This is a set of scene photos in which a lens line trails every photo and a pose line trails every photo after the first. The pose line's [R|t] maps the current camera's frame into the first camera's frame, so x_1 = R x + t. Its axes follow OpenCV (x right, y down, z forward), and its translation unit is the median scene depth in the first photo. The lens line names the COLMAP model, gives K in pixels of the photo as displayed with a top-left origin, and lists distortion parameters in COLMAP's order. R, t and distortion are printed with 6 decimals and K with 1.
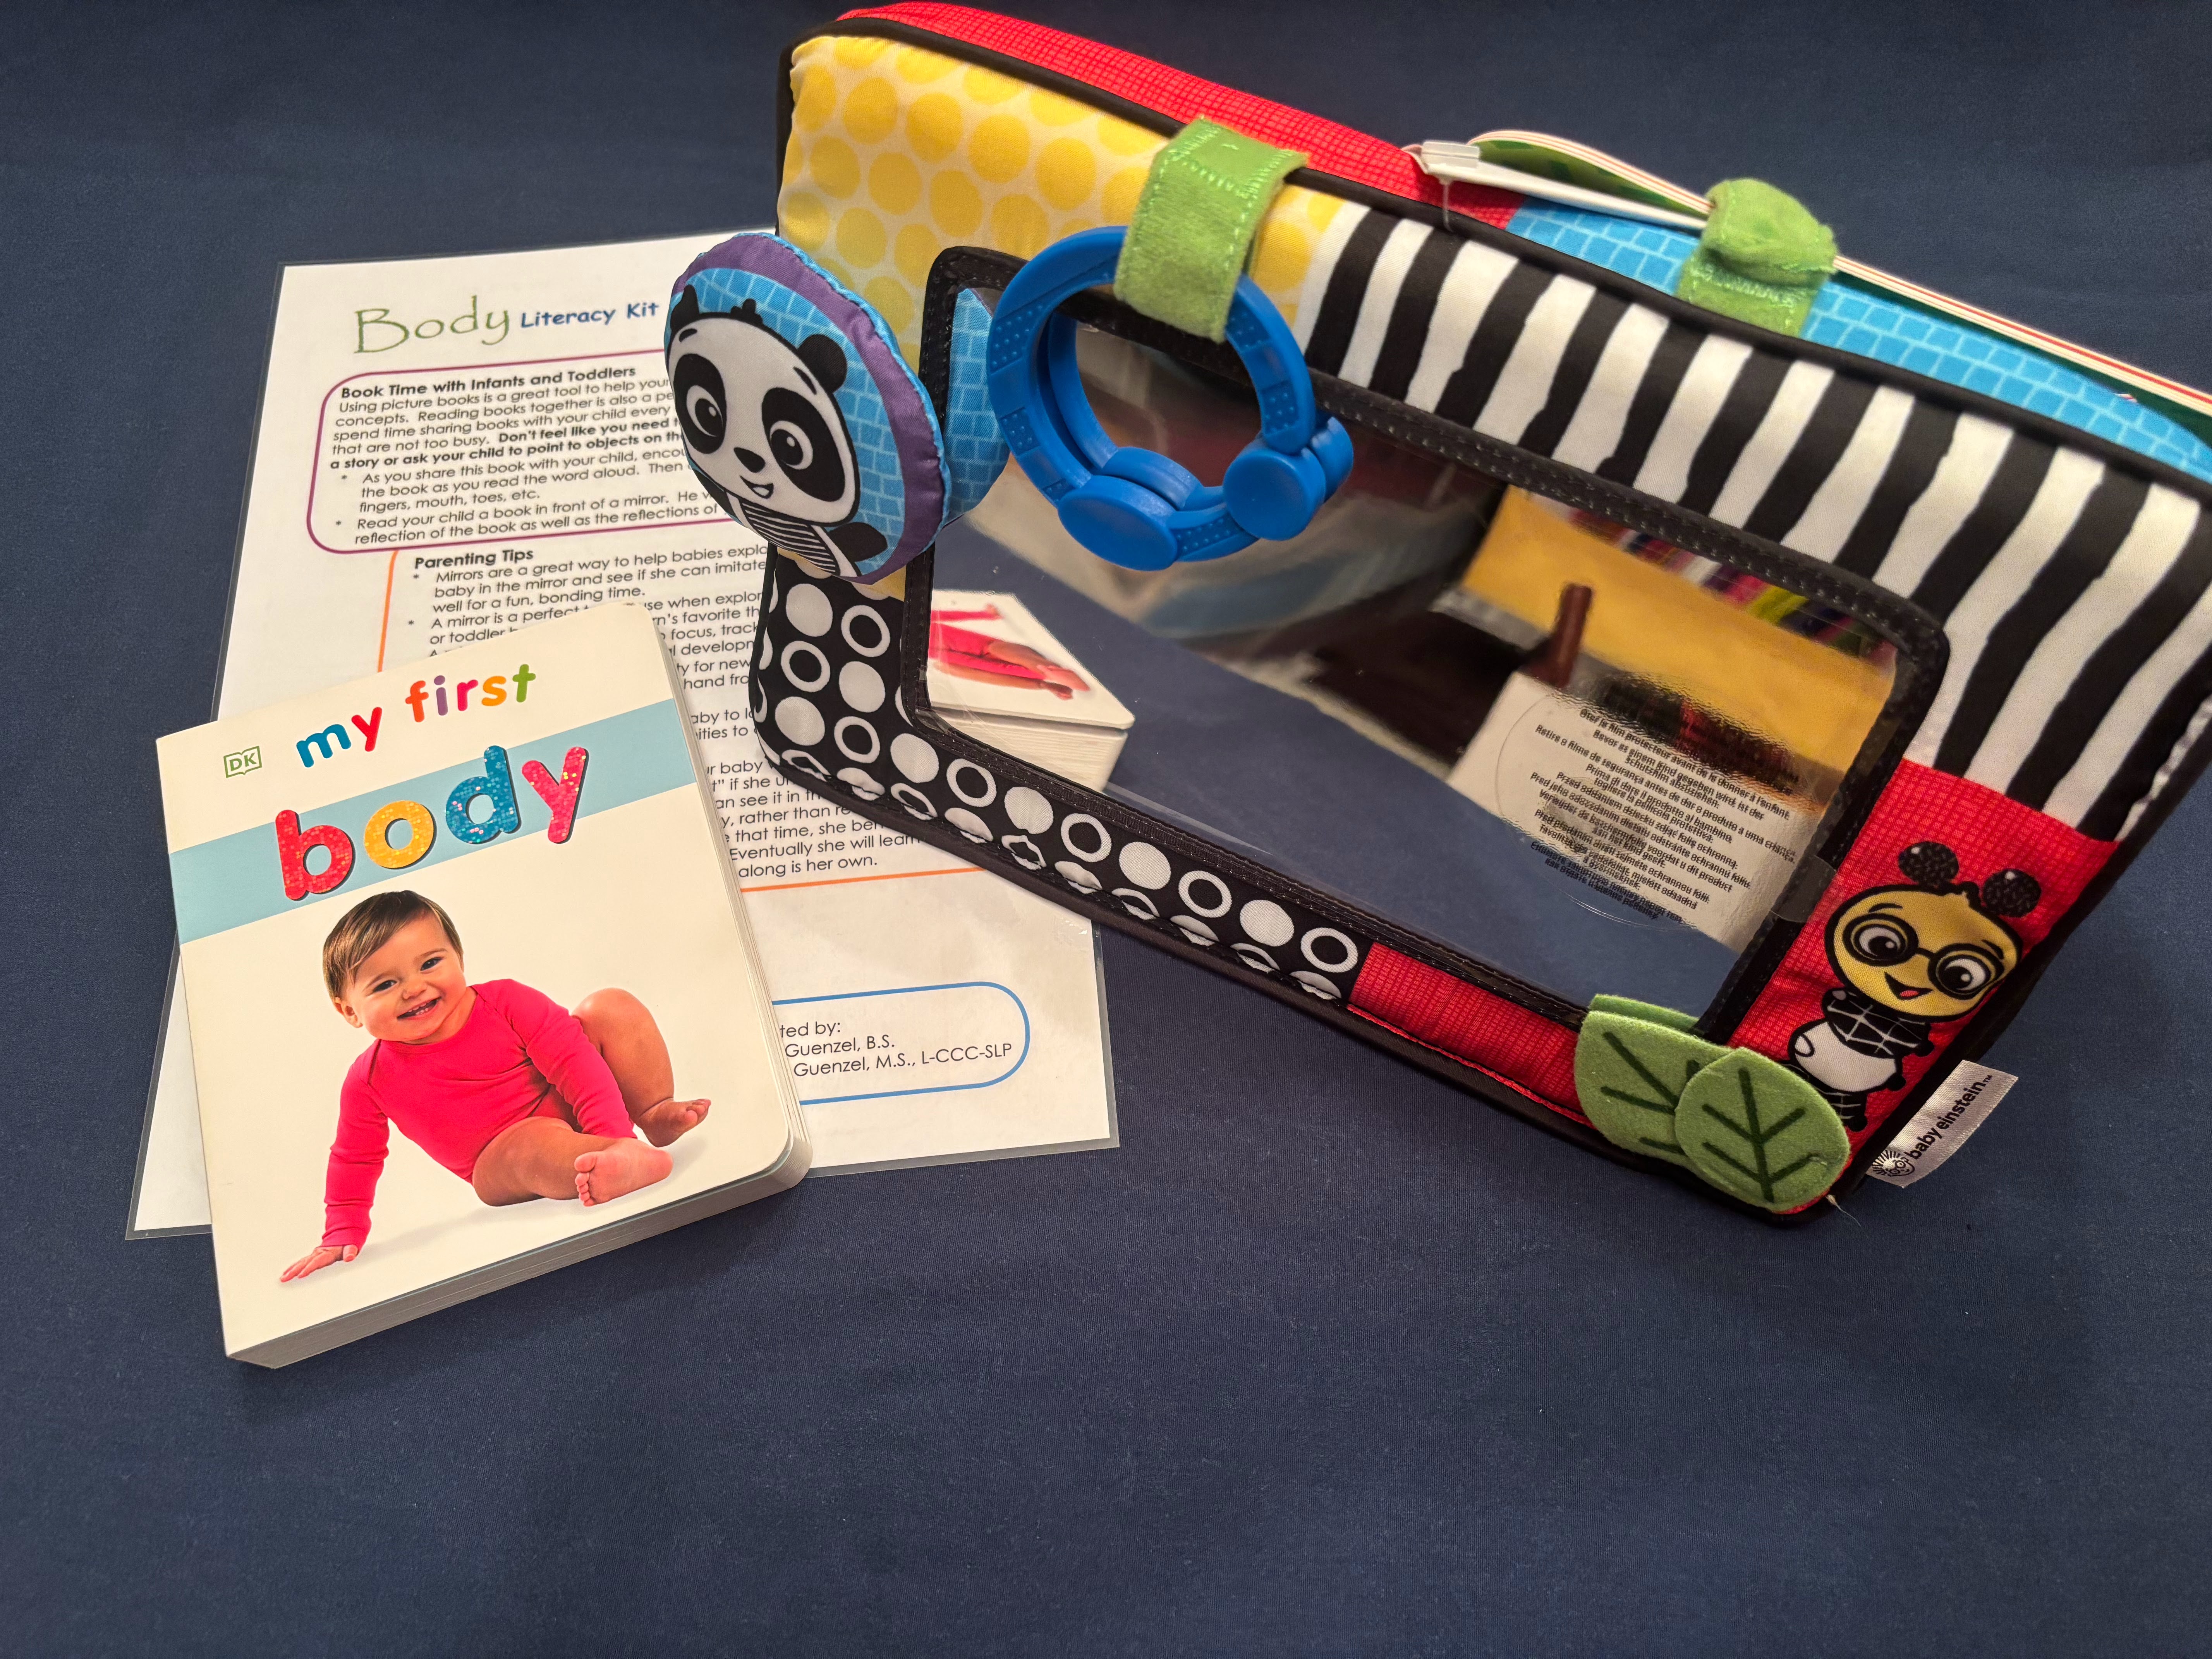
lens RADIAL K [[1675.8, 0, 1096.4], [0, 1675.8, 794.7], [0, 0, 1]] dist [0.008826, -0.054739]
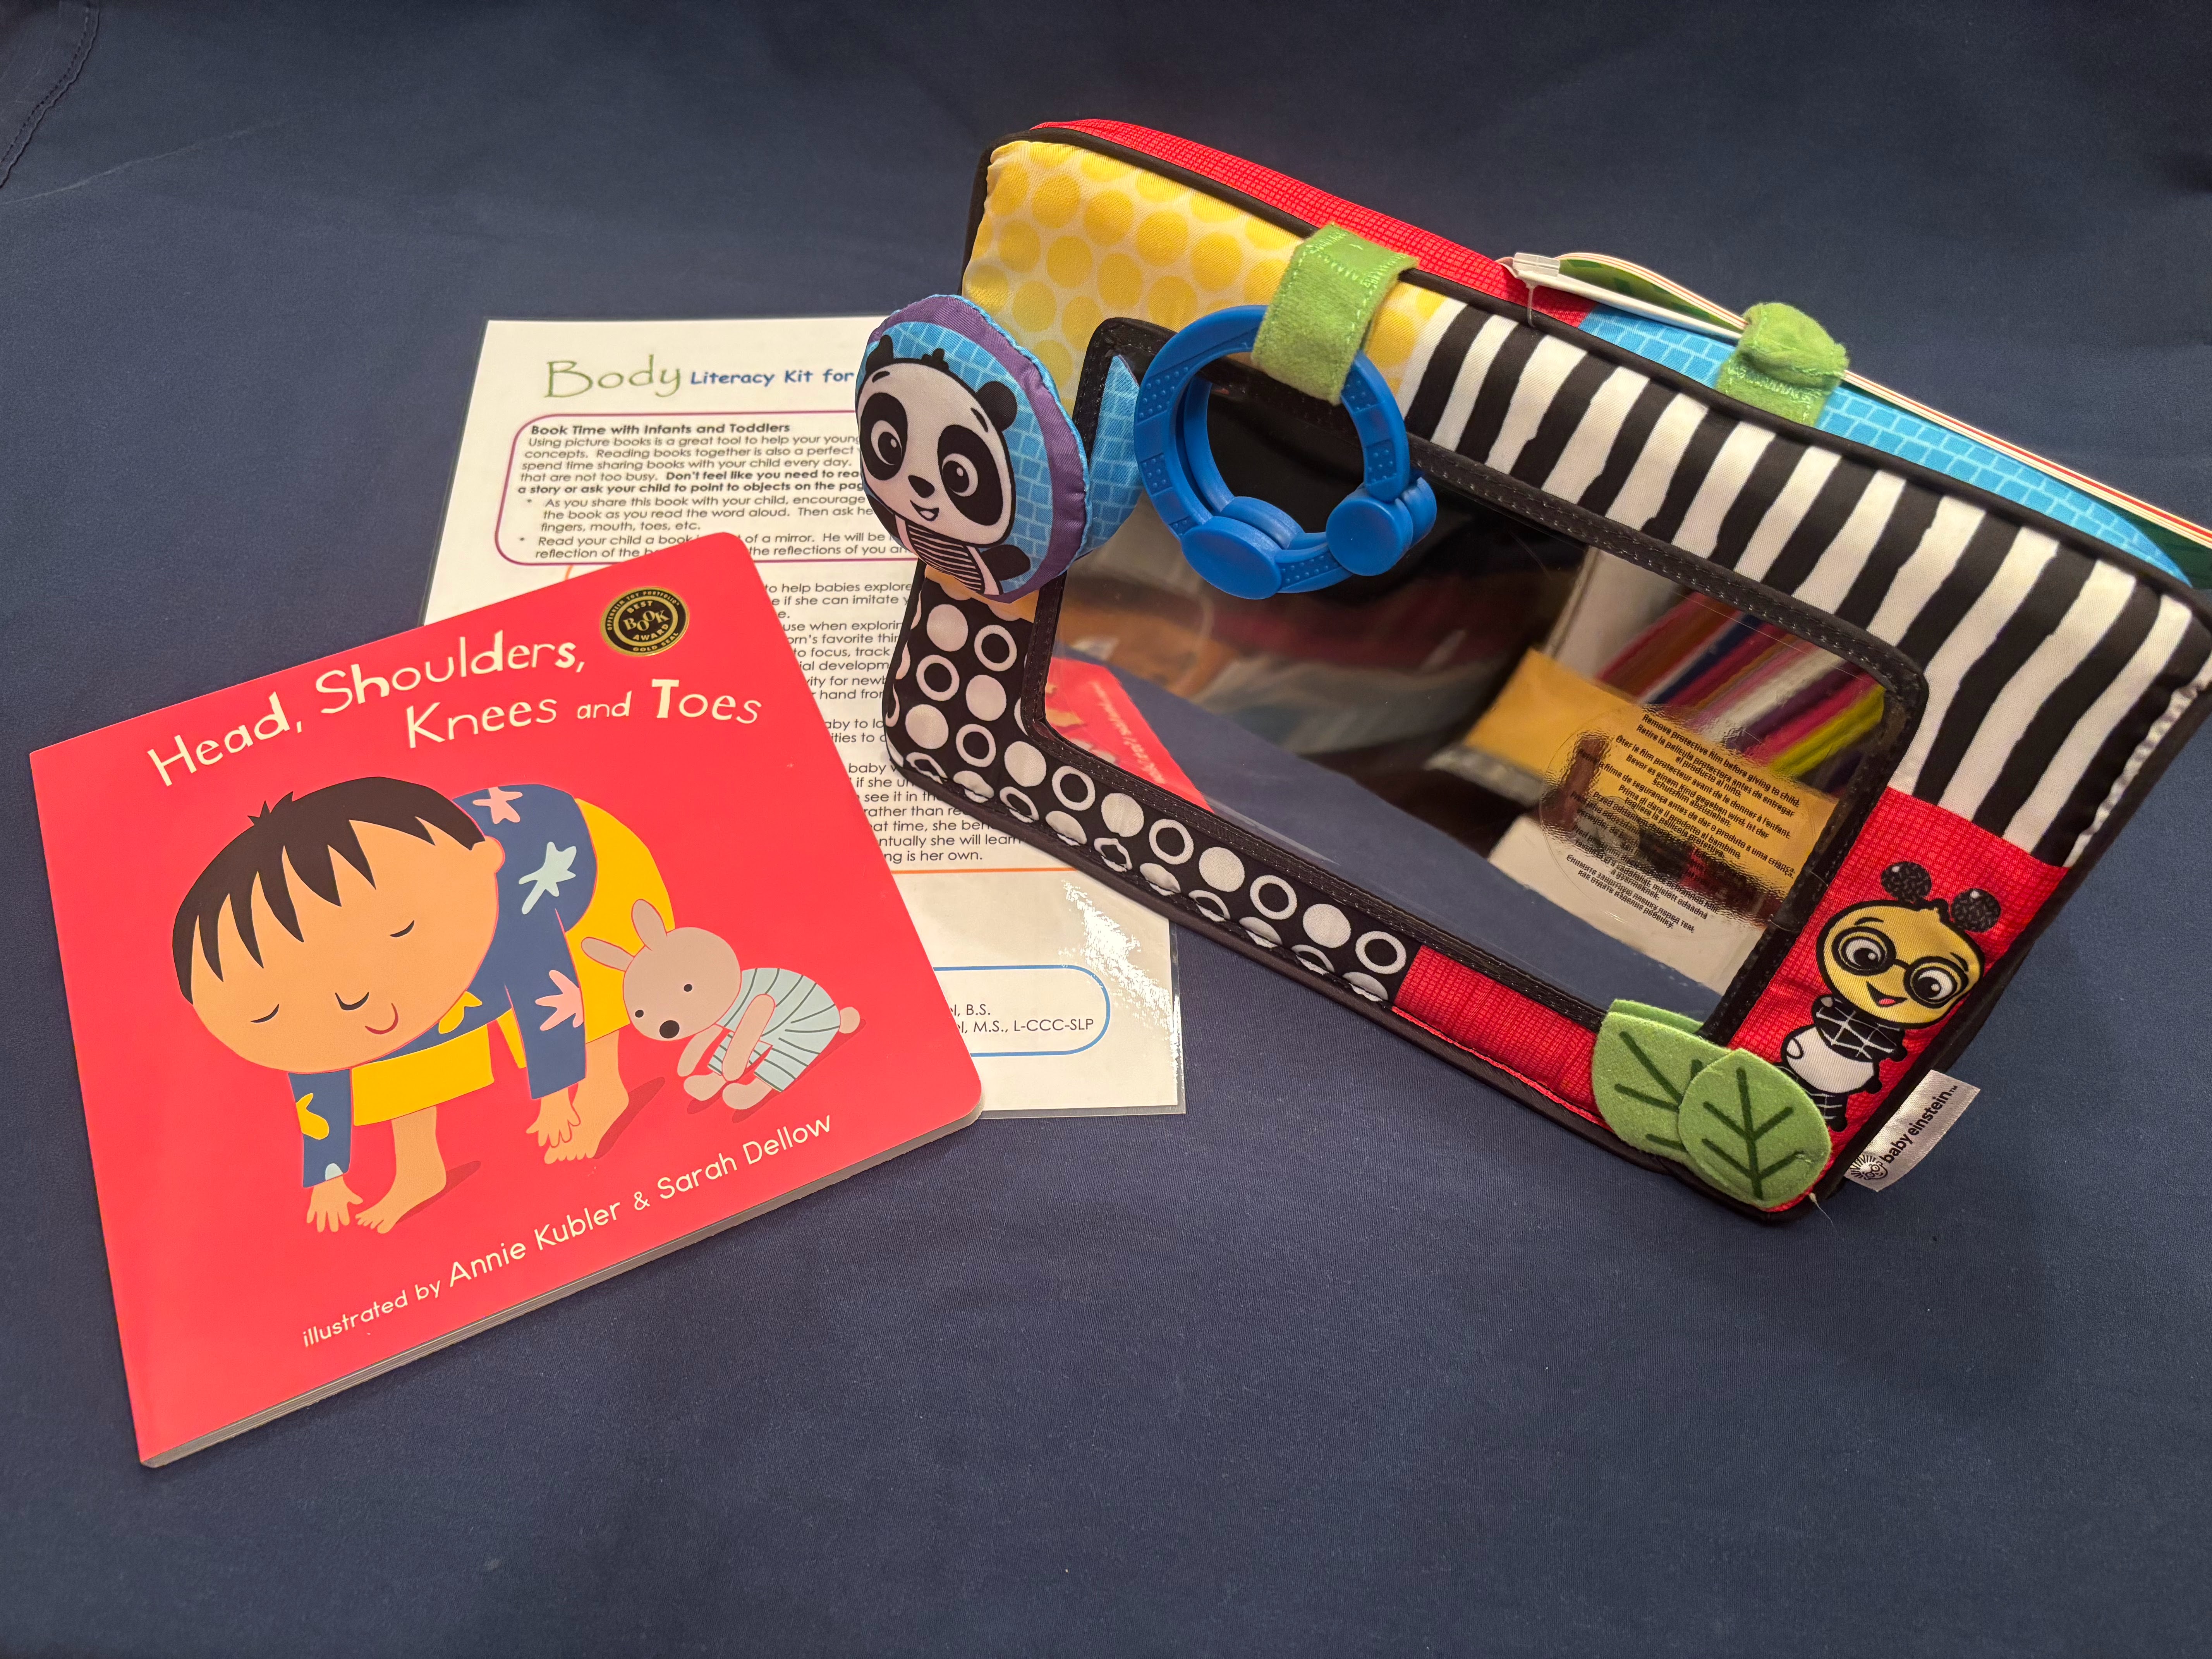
lens RADIAL K [[1674.0, 0, 1082.9], [0, 1674.0, 806.5], [0, 0, 1]] dist [0.008154, -0.068956]
pose [[0.996929, 0.075458, -0.020926, -0.053581], [-0.076785, 0.994430, -0.072199, 0.105581], [0.015362, 0.073584, 0.997171, -0.165382]]
